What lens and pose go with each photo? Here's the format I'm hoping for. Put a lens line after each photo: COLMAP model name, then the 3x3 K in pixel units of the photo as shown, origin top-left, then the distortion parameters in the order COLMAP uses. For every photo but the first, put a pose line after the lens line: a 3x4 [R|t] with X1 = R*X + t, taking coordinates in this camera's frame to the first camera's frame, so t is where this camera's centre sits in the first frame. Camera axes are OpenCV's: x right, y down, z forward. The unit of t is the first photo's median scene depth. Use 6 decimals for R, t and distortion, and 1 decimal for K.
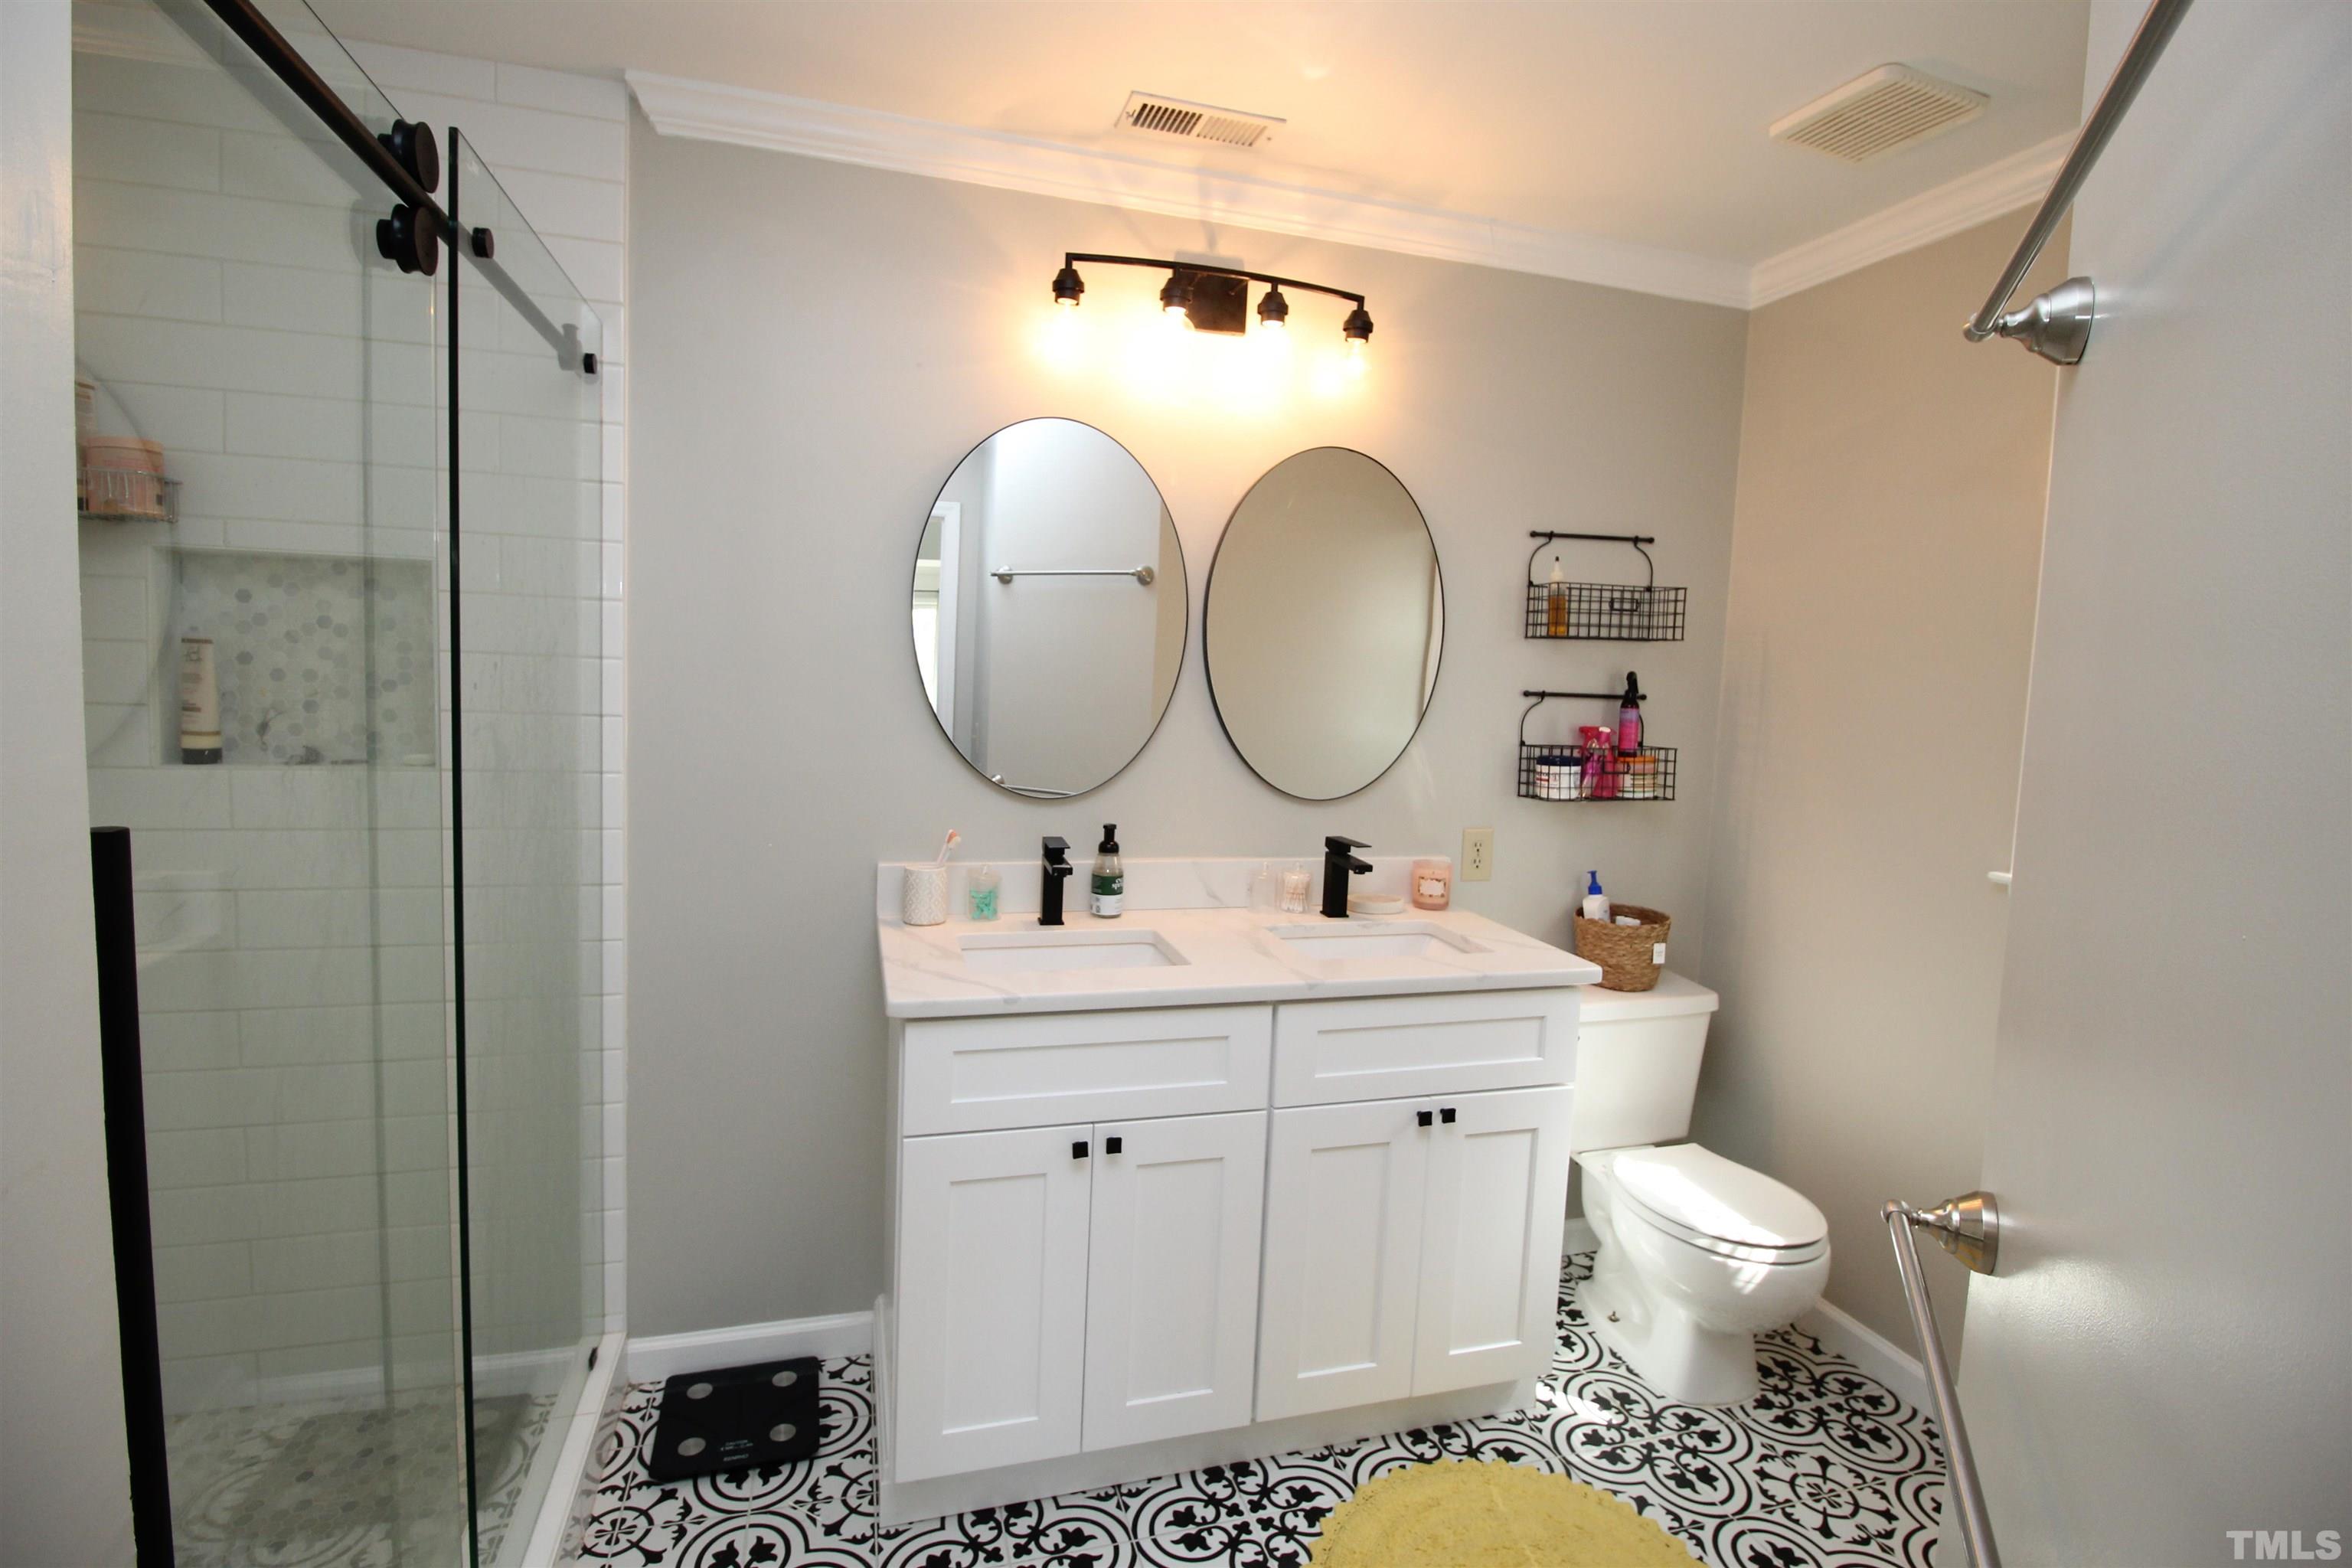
lens RADIAL K [[1094.3, 0, 1175.2], [0, 1094.3, 769.4], [0, 0, 1]] dist [-0.001440, -0.010989]
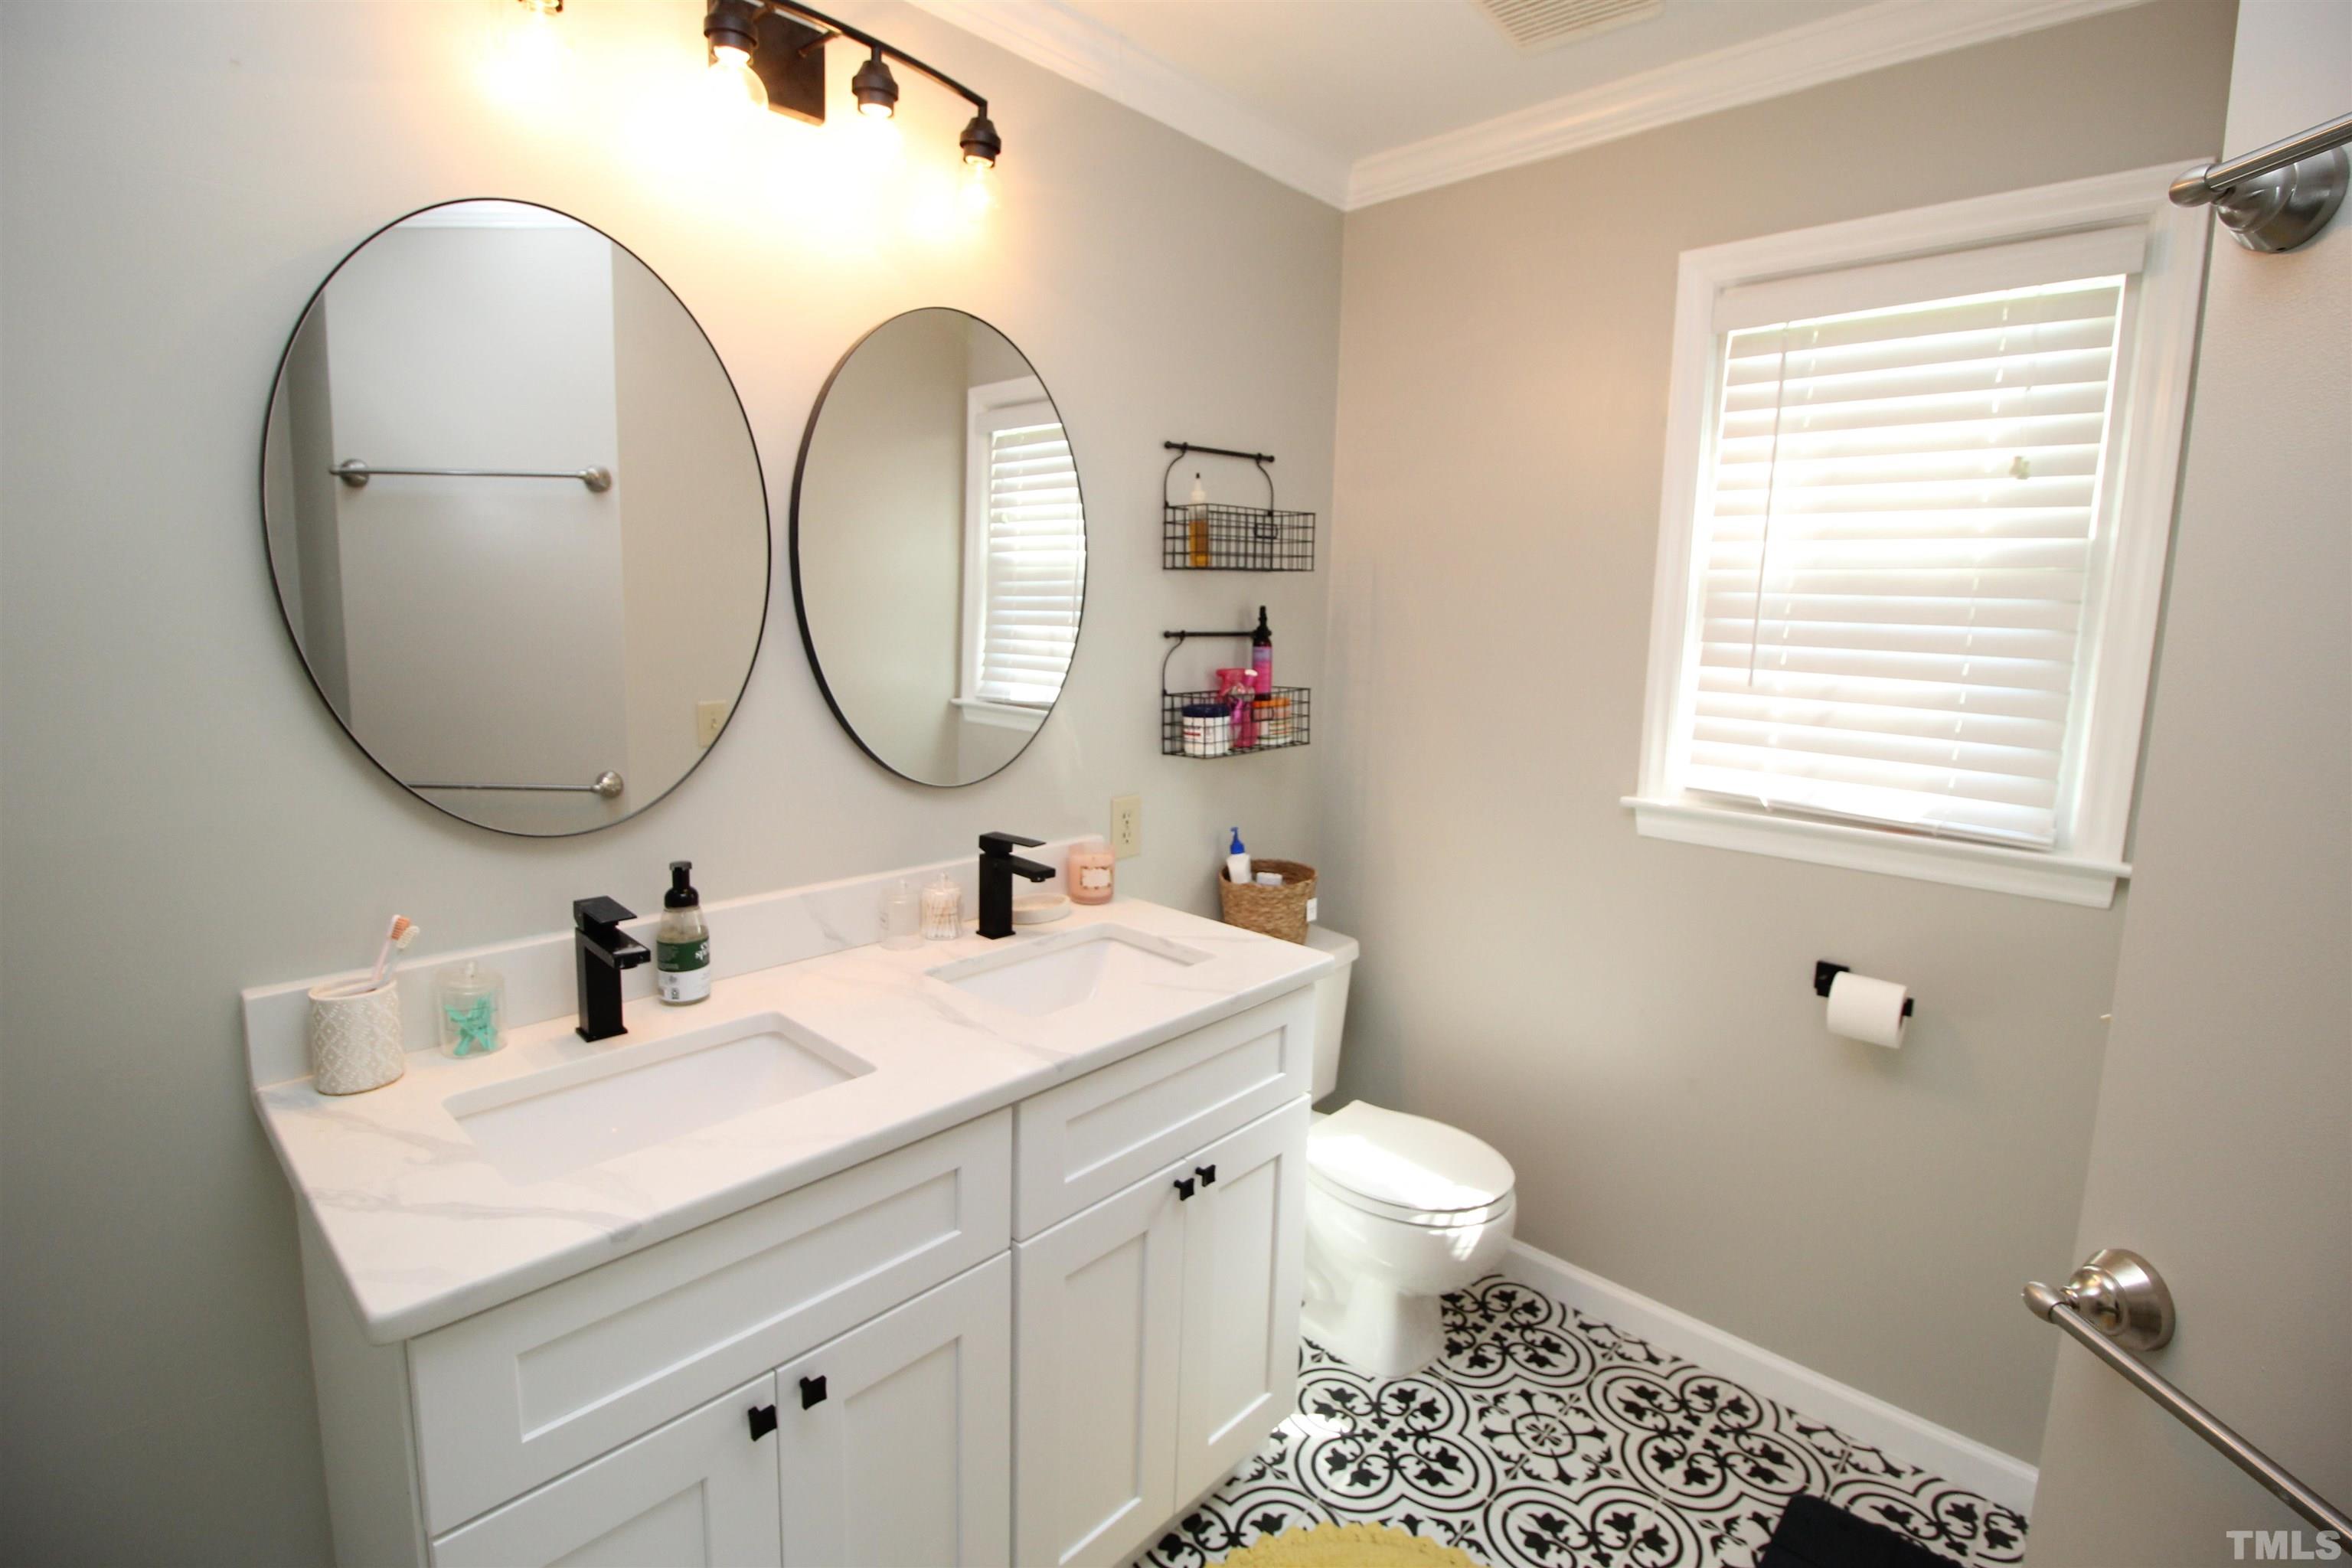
lens RADIAL K [[1094.3, 0, 1178.7], [0, 1094.3, 767.1], [0, 0, 1]] dist [-0.001440, -0.010989]
pose [[0.864541, -0.093340, 0.493819, -0.117627], [0.058678, 0.994628, 0.085271, -0.044050], [-0.499126, -0.044744, 0.865374, 0.284467]]
